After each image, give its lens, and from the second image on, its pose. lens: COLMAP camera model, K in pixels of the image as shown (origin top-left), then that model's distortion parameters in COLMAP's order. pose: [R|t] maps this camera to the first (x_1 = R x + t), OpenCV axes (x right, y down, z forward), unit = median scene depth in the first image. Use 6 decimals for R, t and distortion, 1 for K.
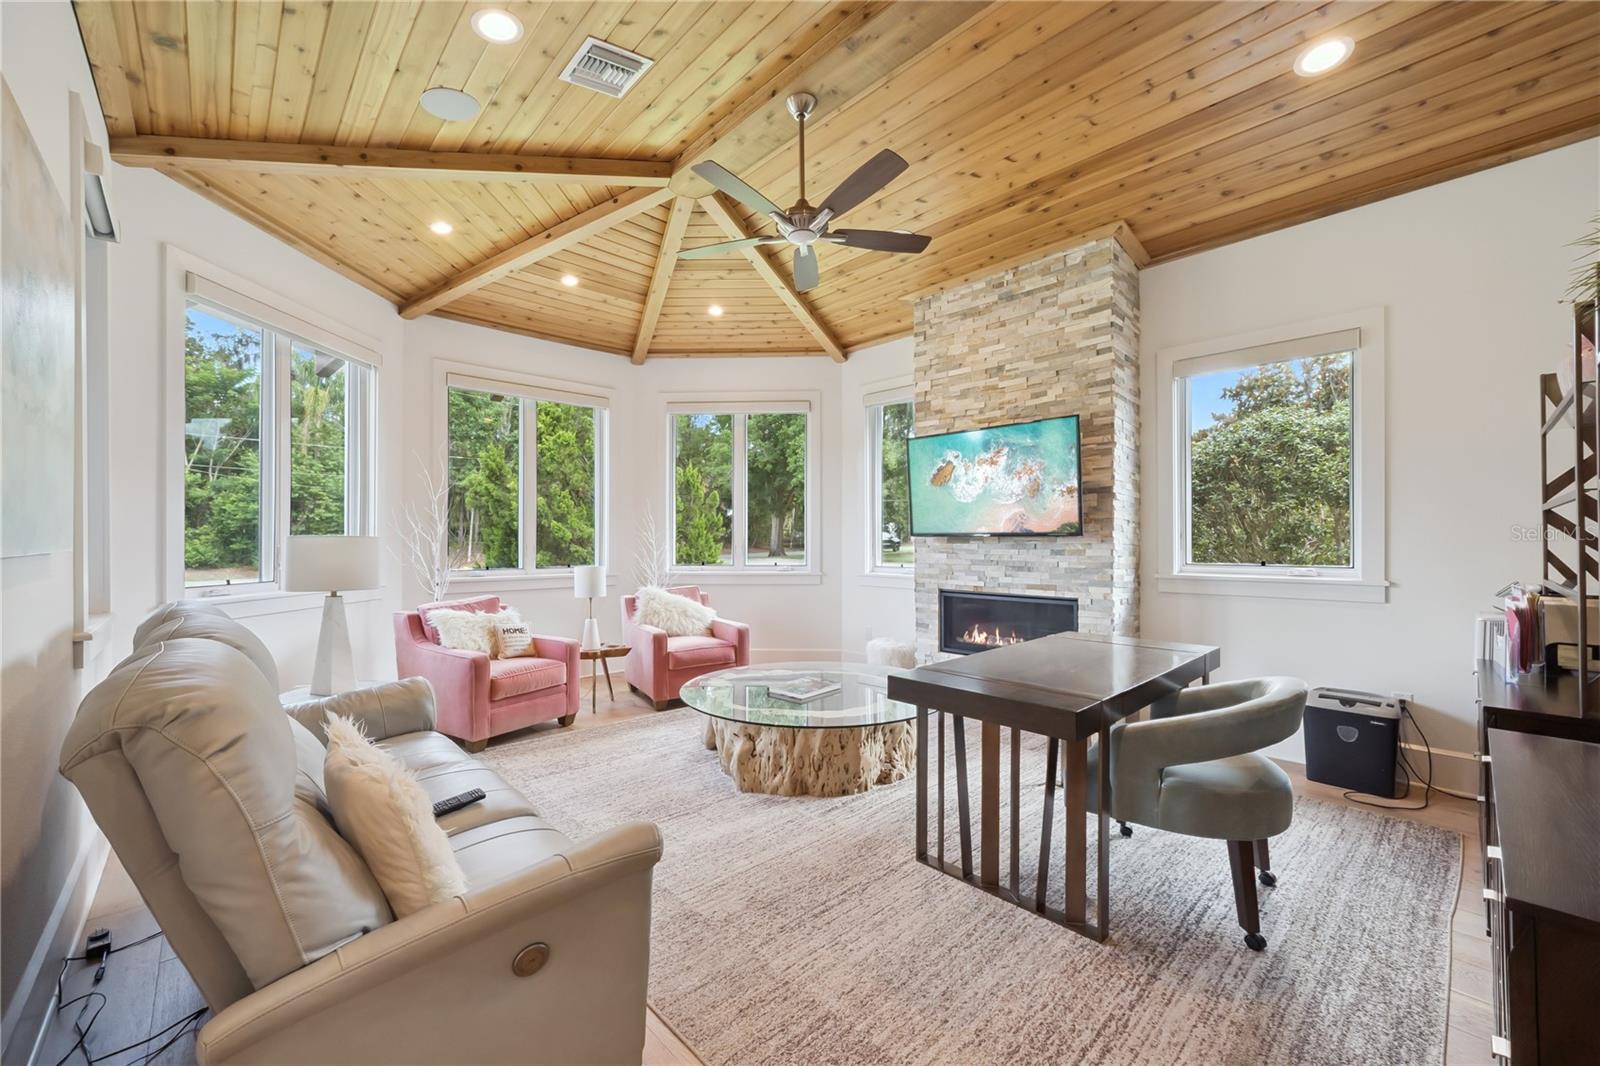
lens RADIAL K [[648.1, 0, 808.2], [0, 648.1, 536.8], [0, 0, 1]] dist [-0.008587, 0.000016]
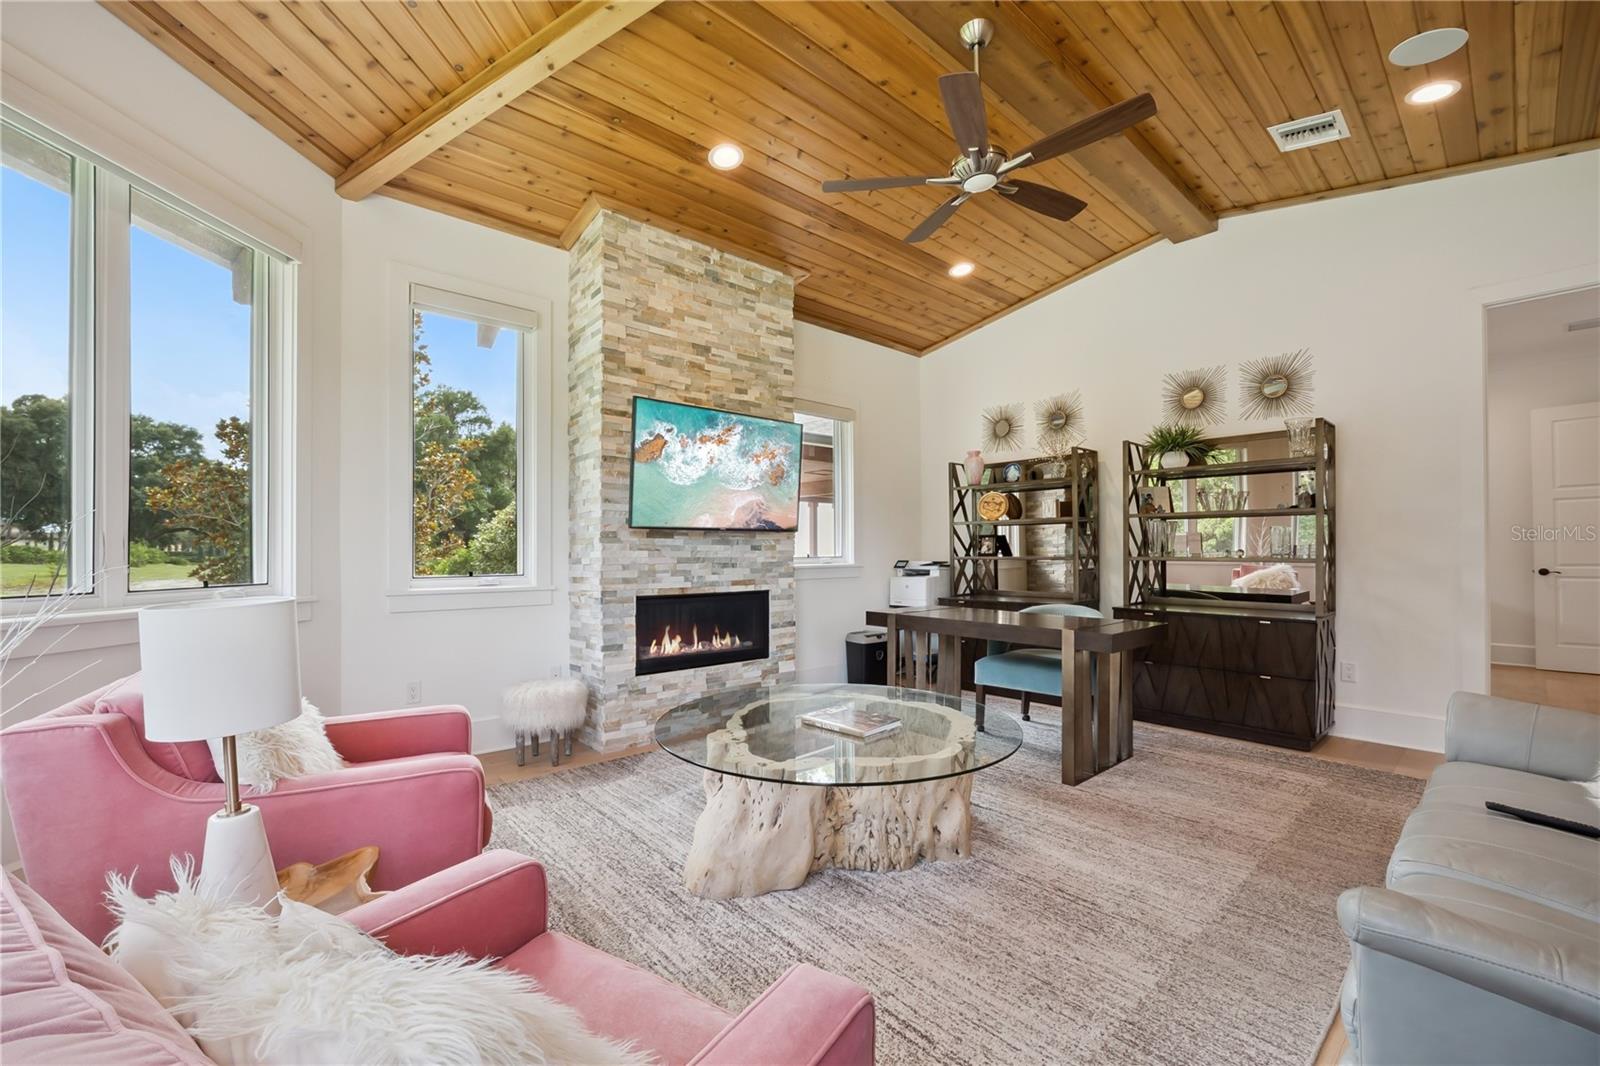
lens RADIAL K [[648.1, 0, 804.3], [0, 648.1, 542.6], [0, 0, 1]] dist [-0.008587, 0.000016]
pose [[0.045932, 0.016749, 0.998804, -0.615671], [0.001468, 0.999857, -0.016834, 0.031289], [-0.998944, 0.002239, 0.045900, 0.822322]]
